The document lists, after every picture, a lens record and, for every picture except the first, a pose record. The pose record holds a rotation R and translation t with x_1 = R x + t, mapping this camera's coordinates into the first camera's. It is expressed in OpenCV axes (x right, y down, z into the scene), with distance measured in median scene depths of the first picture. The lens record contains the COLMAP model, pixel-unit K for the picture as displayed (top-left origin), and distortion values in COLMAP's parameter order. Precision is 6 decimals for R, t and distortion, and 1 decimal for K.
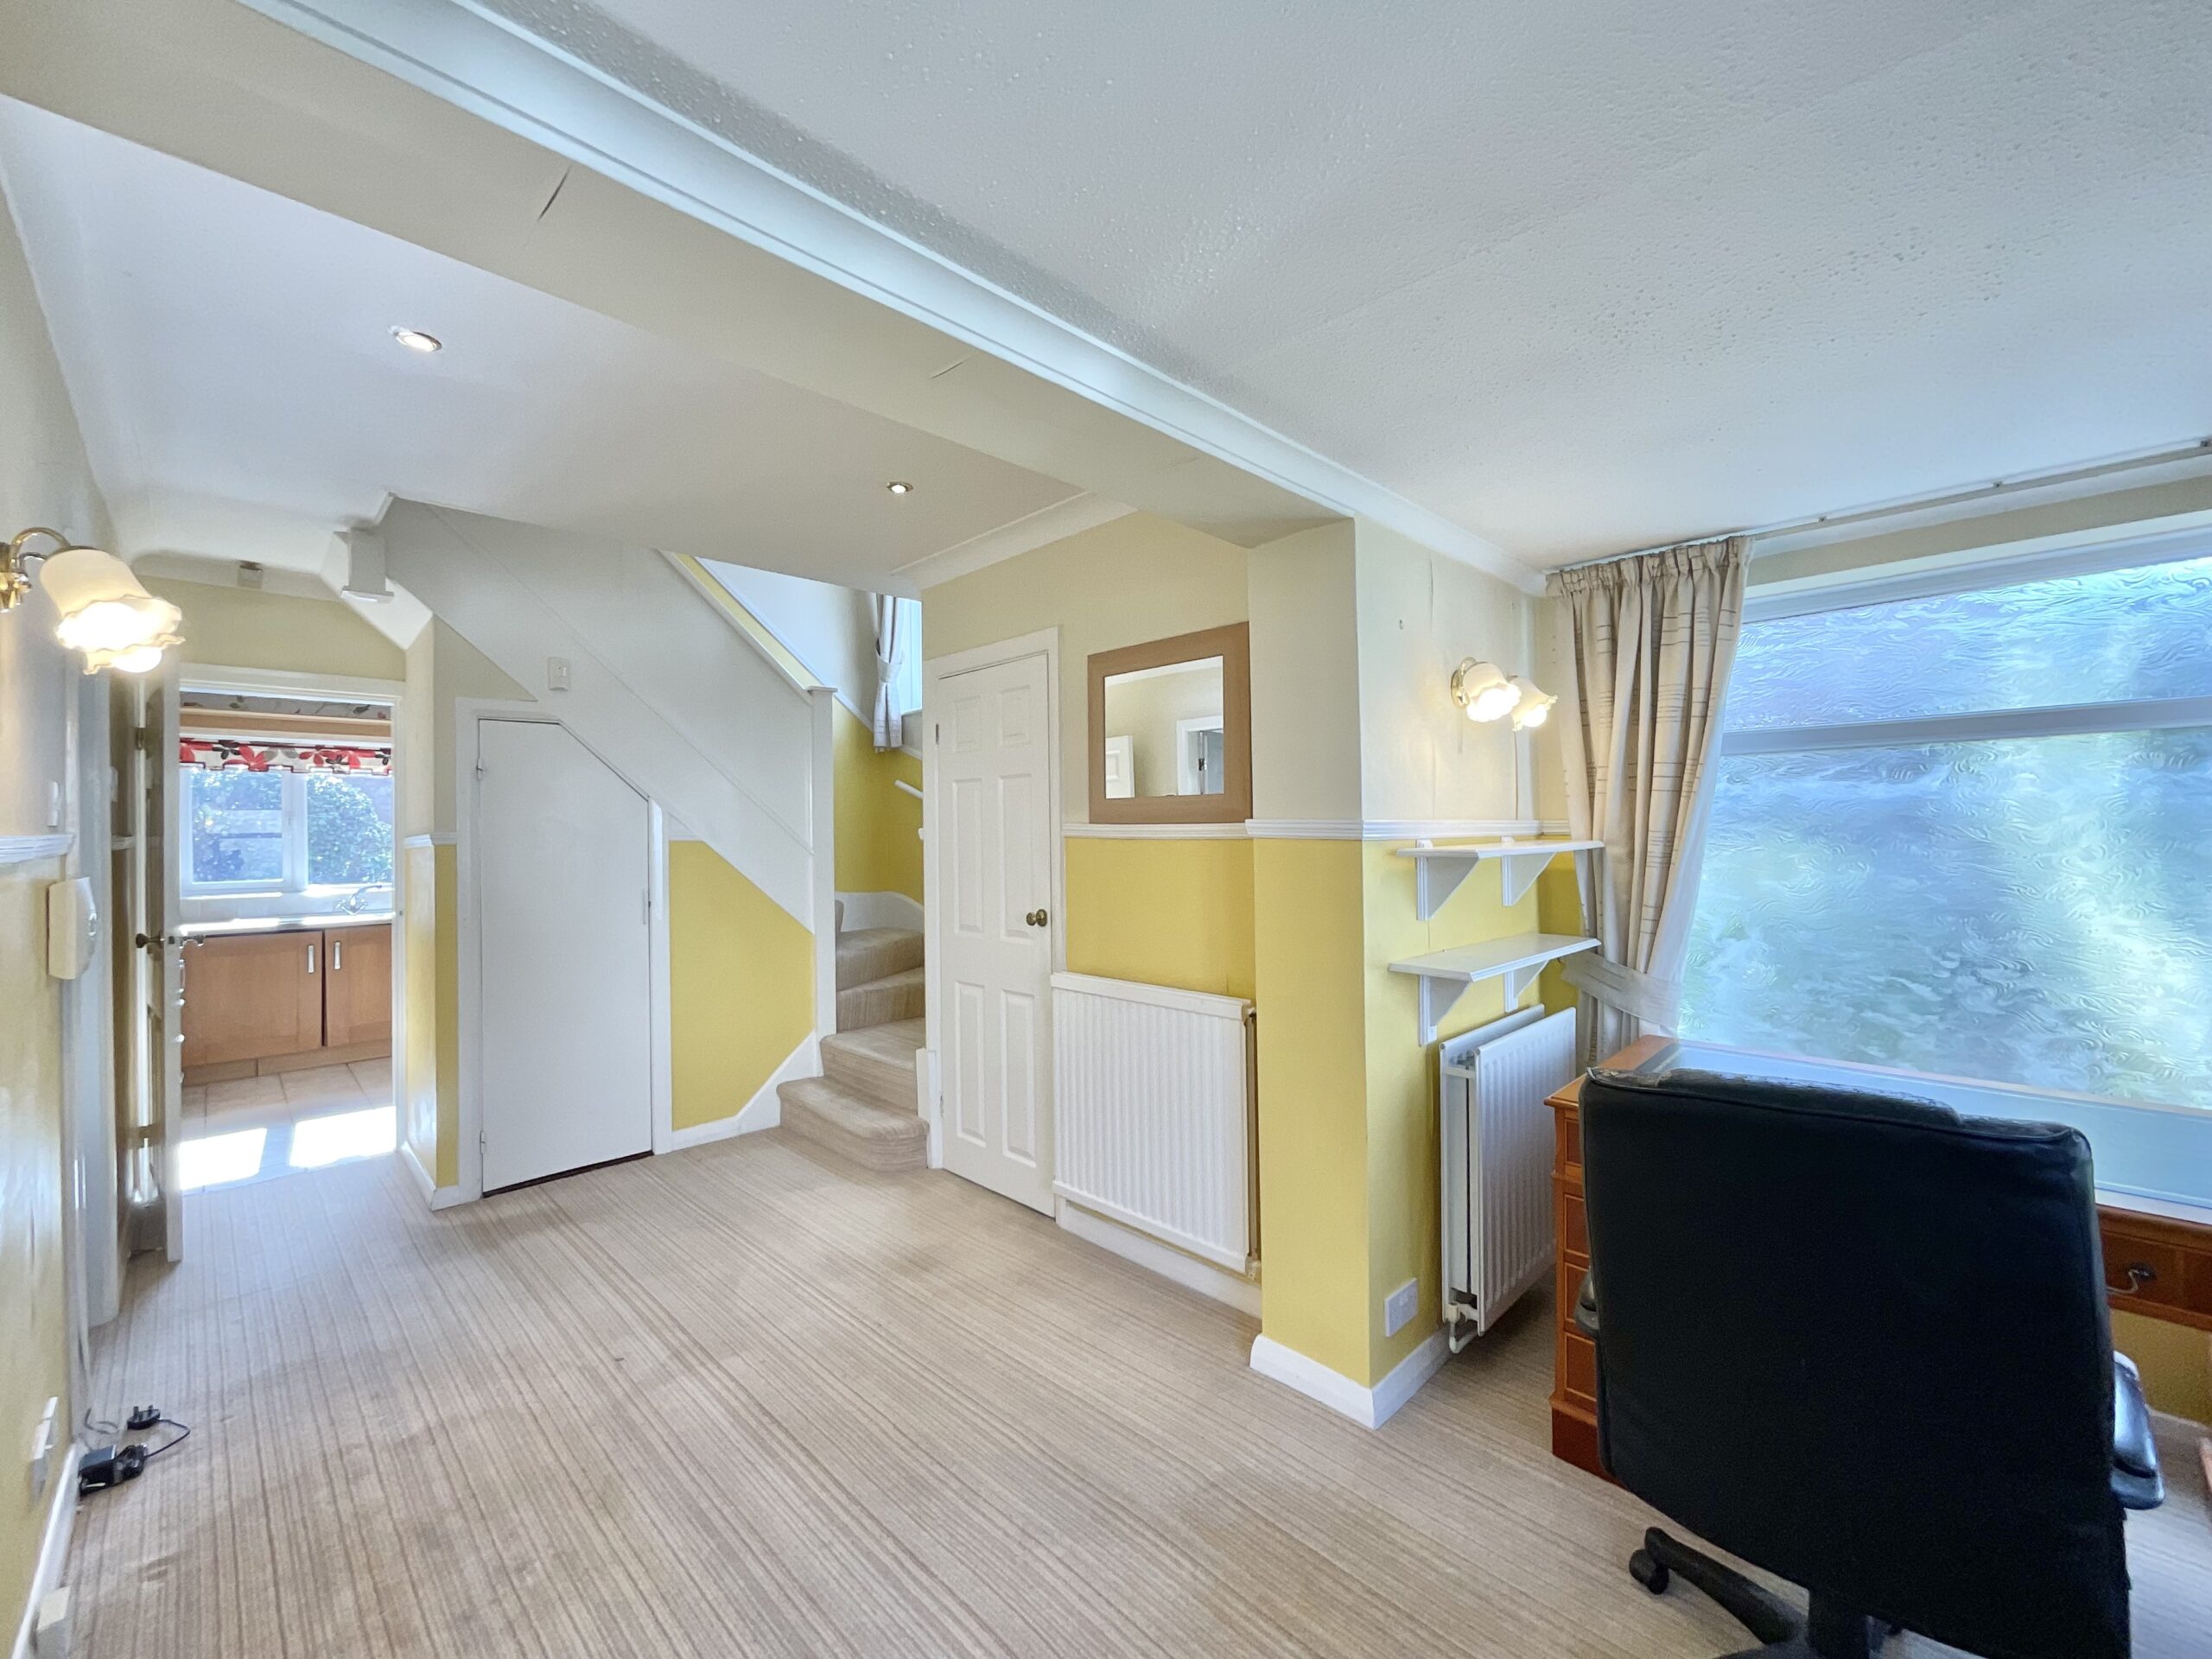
lens RADIAL K [[899.4, 0, 1105.6], [0, 899.4, 824.7], [0, 0, 1]] dist [0.000853, -0.000027]
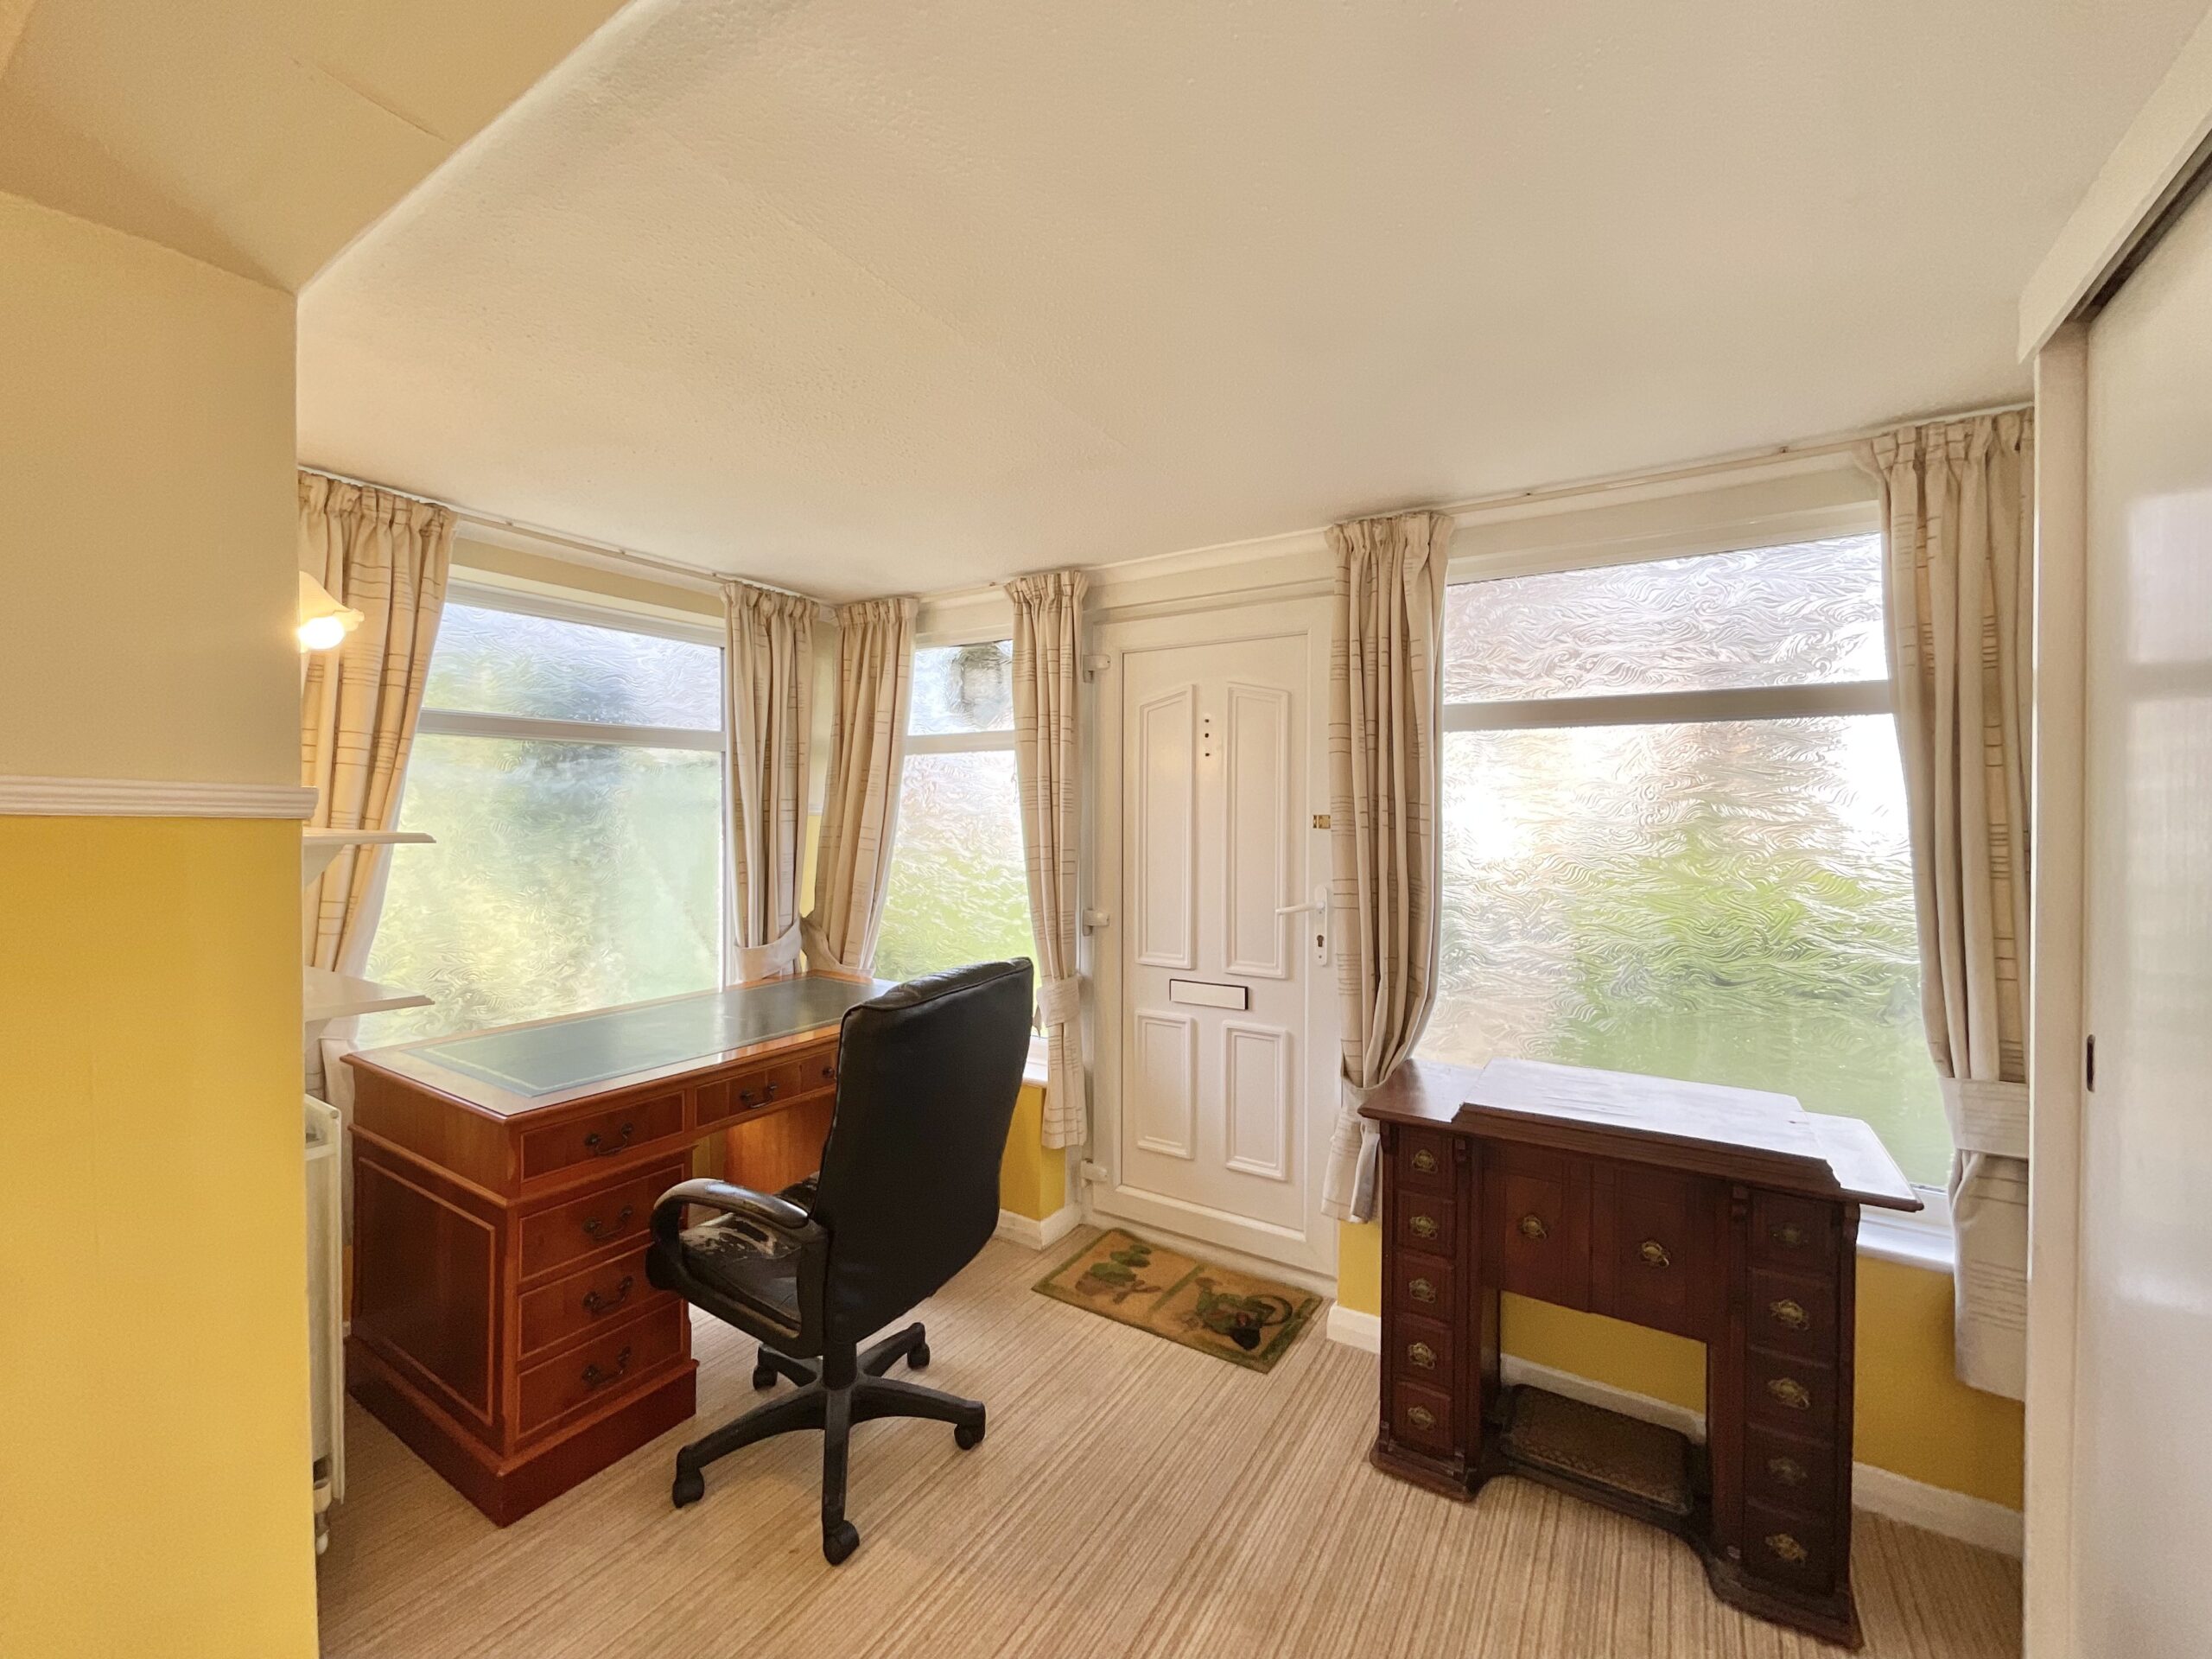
lens RADIAL K [[899.4, 0, 1108.0], [0, 899.4, 821.8], [0, 0, 1]] dist [0.000853, -0.000027]
pose [[-0.227260, -0.002533, 0.973831, -0.396227], [-0.009180, 0.999958, 0.000458, 0.009167], [-0.973791, -0.008836, -0.227273, 0.522420]]
